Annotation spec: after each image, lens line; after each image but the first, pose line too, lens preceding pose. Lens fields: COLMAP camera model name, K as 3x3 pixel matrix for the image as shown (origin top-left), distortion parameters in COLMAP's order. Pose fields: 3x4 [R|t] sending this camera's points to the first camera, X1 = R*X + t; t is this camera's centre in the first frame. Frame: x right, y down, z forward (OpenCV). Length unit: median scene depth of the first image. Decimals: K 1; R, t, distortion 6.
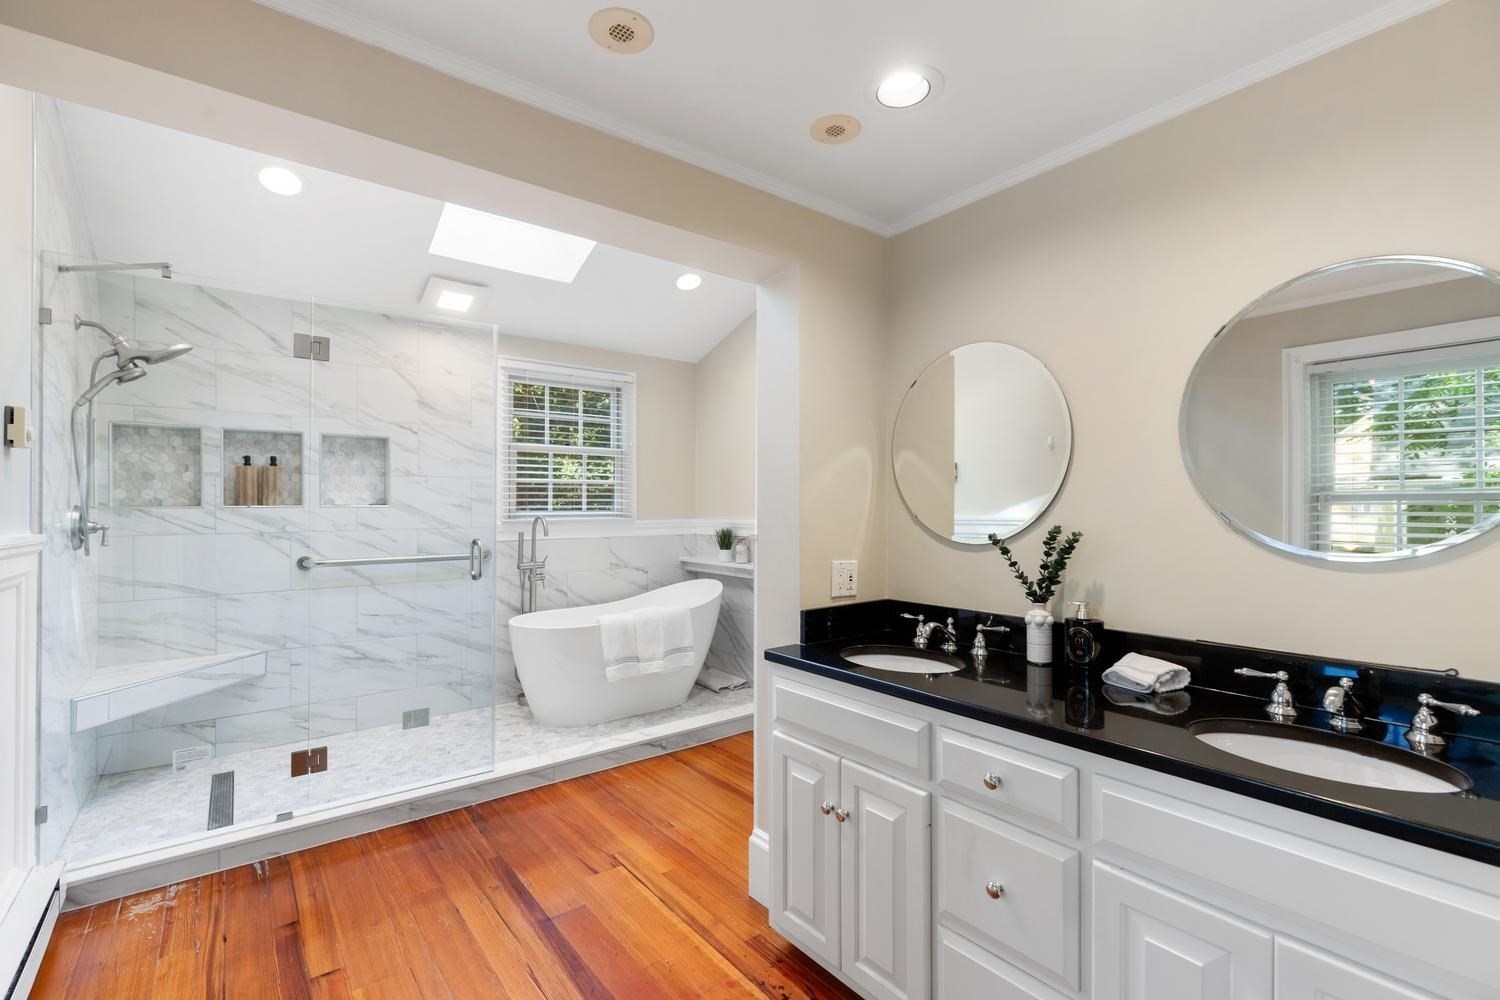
lens RADIAL K [[681.5, 0, 749.7], [0, 681.5, 511.0], [0, 0, 1]] dist [0.011262, -0.003065]
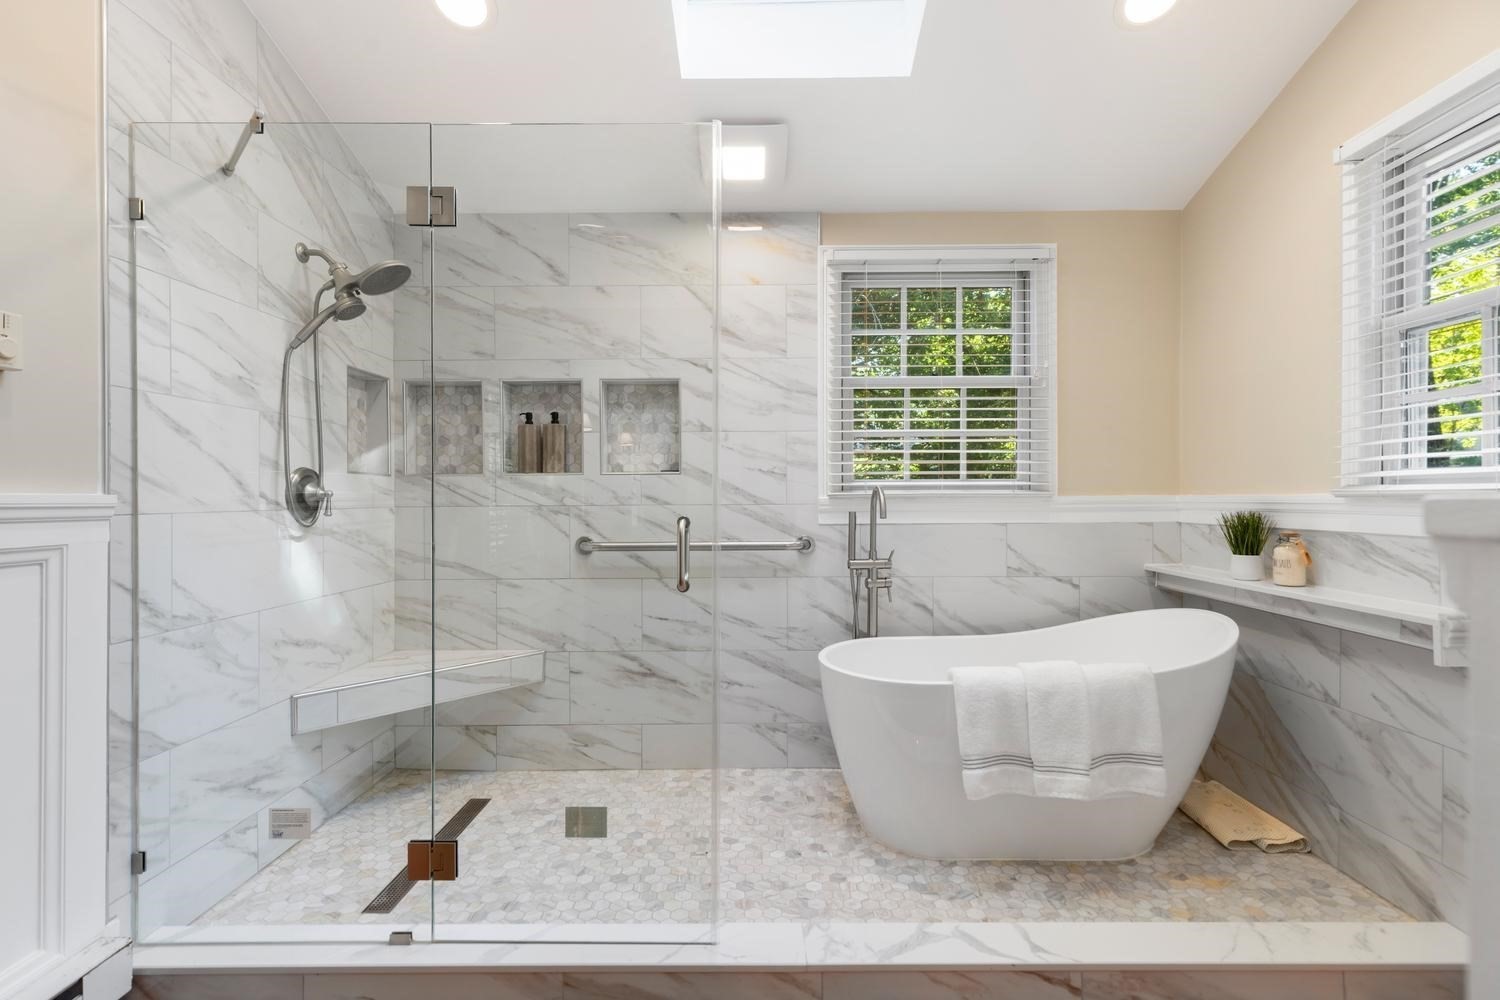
lens RADIAL K [[681.5, 0, 748.9], [0, 681.5, 496.0], [0, 0, 1]] dist [0.011262, -0.003065]
pose [[0.782464, 0.001137, -0.622695, -0.010721], [-0.001792, 0.999998, -0.000426, 0.017979], [0.622693, 0.001450, 0.782465, 0.468713]]
